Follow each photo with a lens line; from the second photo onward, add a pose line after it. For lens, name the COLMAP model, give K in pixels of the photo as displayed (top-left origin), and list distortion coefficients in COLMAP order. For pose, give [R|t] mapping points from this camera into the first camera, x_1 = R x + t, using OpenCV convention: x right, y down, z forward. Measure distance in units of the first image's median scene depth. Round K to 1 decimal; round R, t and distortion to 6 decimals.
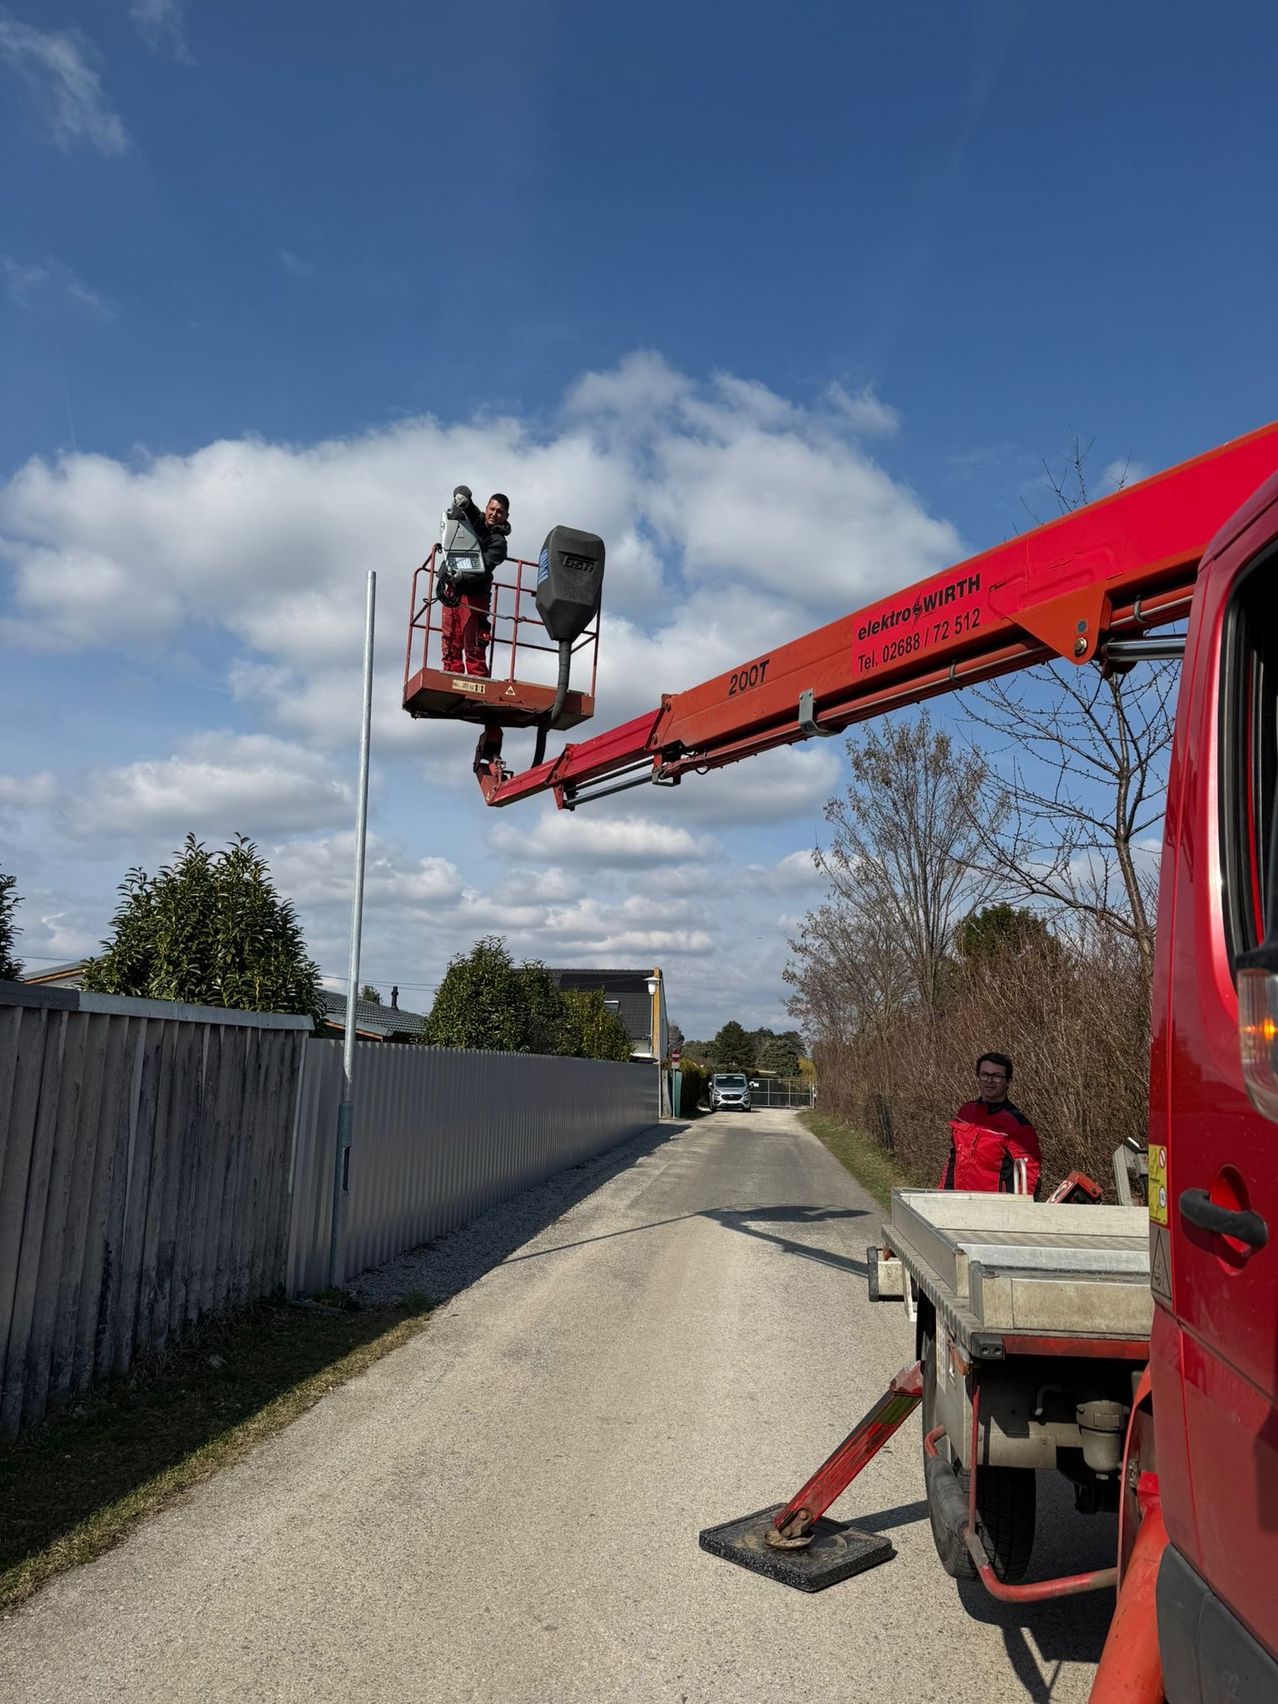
lens RADIAL K [[1200.5, 0, 615.1], [0, 1200.5, 849.5], [0, 0, 1]] dist [0.131522, -0.267844]
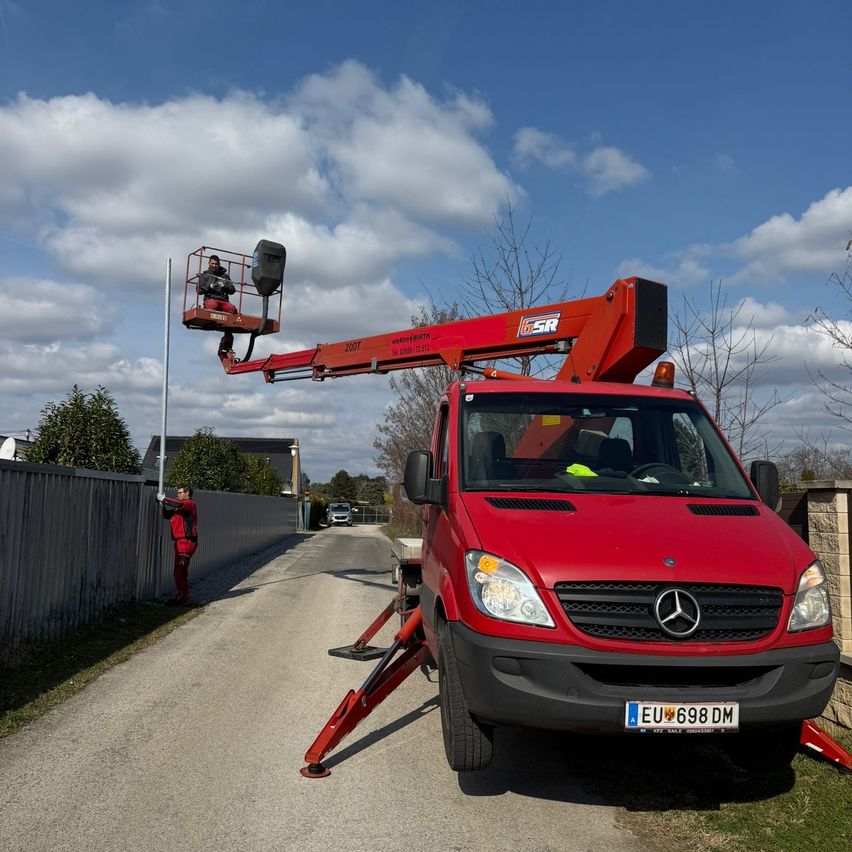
lens RADIAL K [[812.3, 0, 426.0], [0, 812.3, 426.0], [0, 0, 1]] dist [0.148693, -0.372853]
pose [[0.980350, 0.013028, 0.196834, -0.044800], [-0.030309, 0.995917, 0.085035, -0.075702], [-0.194922, -0.089330, 0.976742, -0.436673]]
